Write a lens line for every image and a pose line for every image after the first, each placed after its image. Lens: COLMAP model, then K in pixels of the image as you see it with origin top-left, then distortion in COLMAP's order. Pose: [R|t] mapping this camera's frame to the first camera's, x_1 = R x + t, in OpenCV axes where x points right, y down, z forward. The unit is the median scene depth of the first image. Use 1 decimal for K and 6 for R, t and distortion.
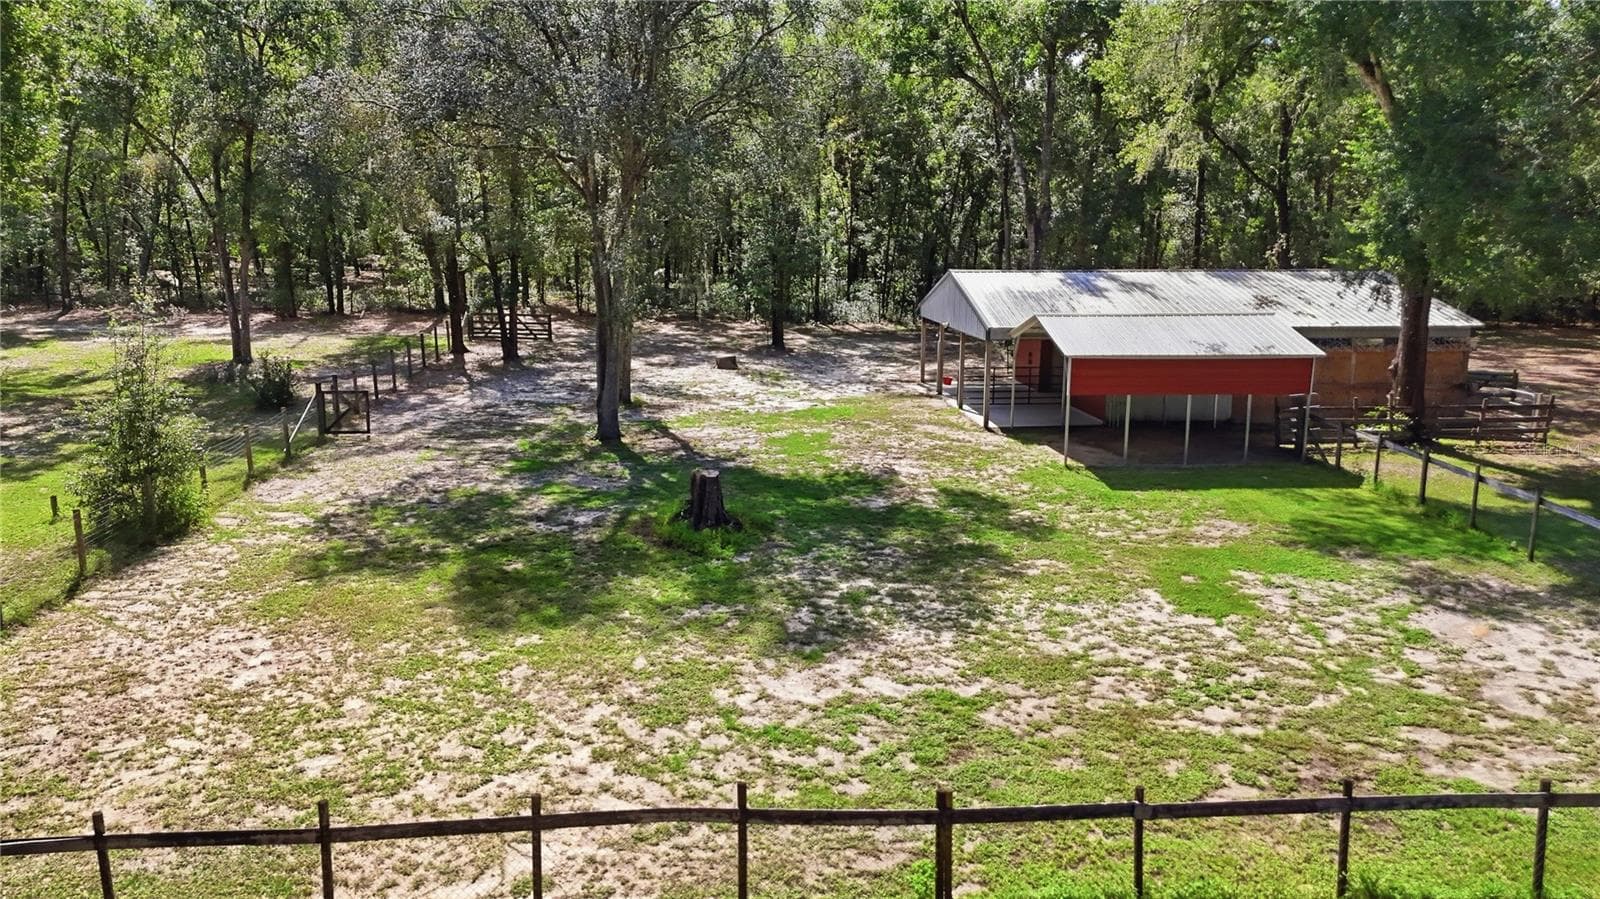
lens RADIAL K [[1176.2, 0, 800.0], [0, 1176.2, 449.5], [0, 0, 1]] dist [0.115615, -0.112890]
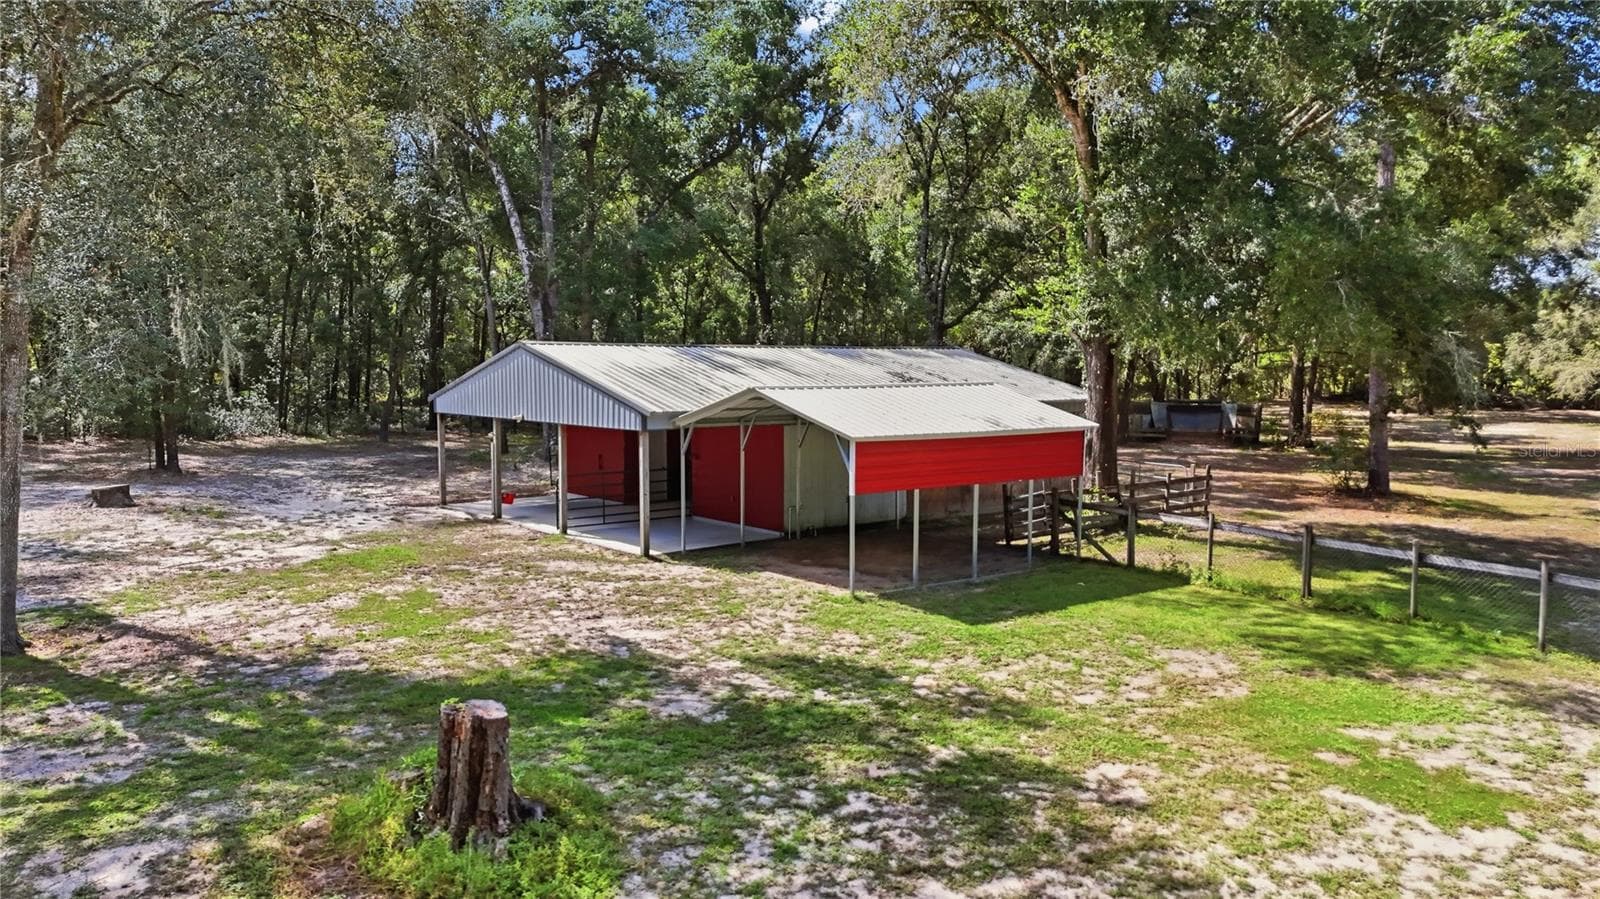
lens RADIAL K [[1176.2, 0, 800.0], [0, 1176.2, 449.5], [0, 0, 1]] dist [0.115615, -0.112890]
pose [[0.827486, -0.044576, 0.559714, -0.186610], [0.102702, 0.992043, -0.072828, -0.025852], [-0.552014, 0.117748, 0.825479, 0.454455]]
